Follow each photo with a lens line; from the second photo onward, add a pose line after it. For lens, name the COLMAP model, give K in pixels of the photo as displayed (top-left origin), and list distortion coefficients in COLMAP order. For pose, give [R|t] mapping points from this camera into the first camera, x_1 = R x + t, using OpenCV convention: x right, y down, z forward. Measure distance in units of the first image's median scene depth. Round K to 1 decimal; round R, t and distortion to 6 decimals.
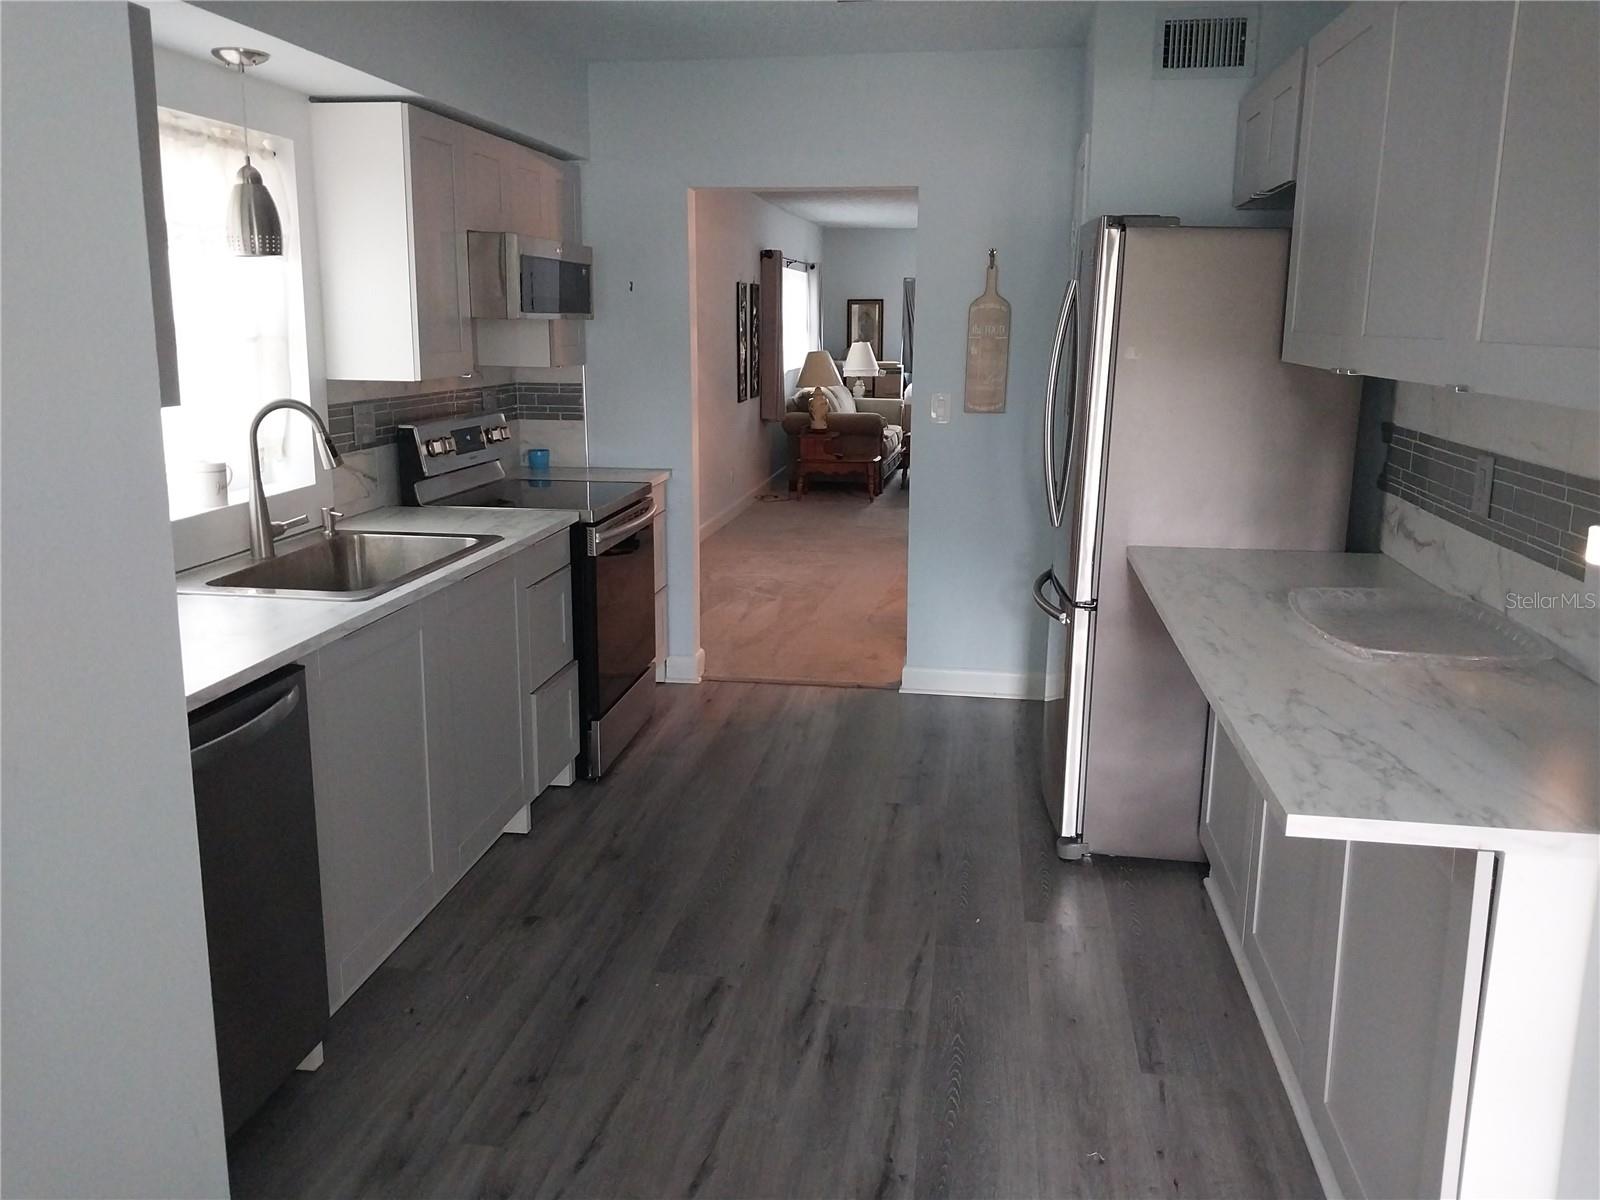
lens RADIAL K [[1252.6, 0, 801.7], [0, 1252.6, 600.7], [0, 0, 1]] dist [0.024385, -0.047862]
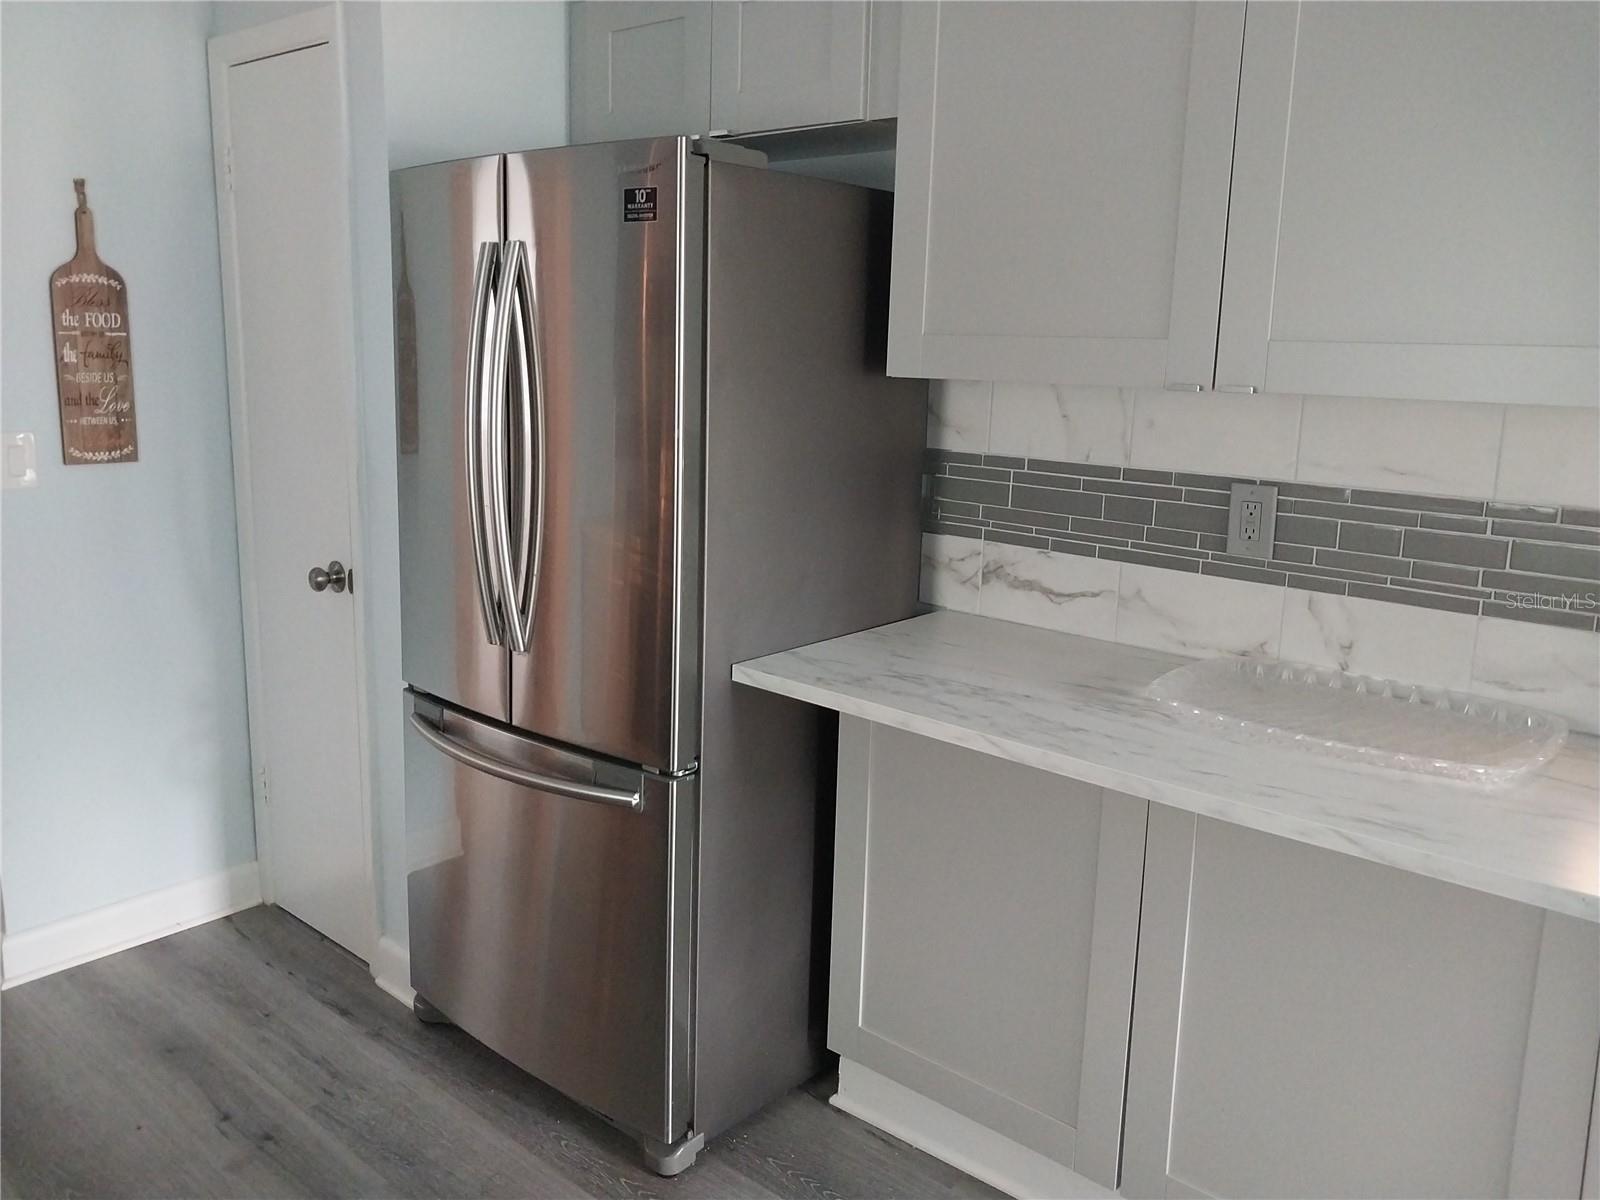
lens RADIAL K [[1252.6, 0, 798.7], [0, 1252.6, 586.0], [0, 0, 1]] dist [0.024385, -0.047862]
pose [[0.547528, -0.154427, 0.822414, -0.166749], [0.163554, 0.983617, 0.075810, -0.087218], [-0.820648, 0.093001, 0.563815, 0.424007]]
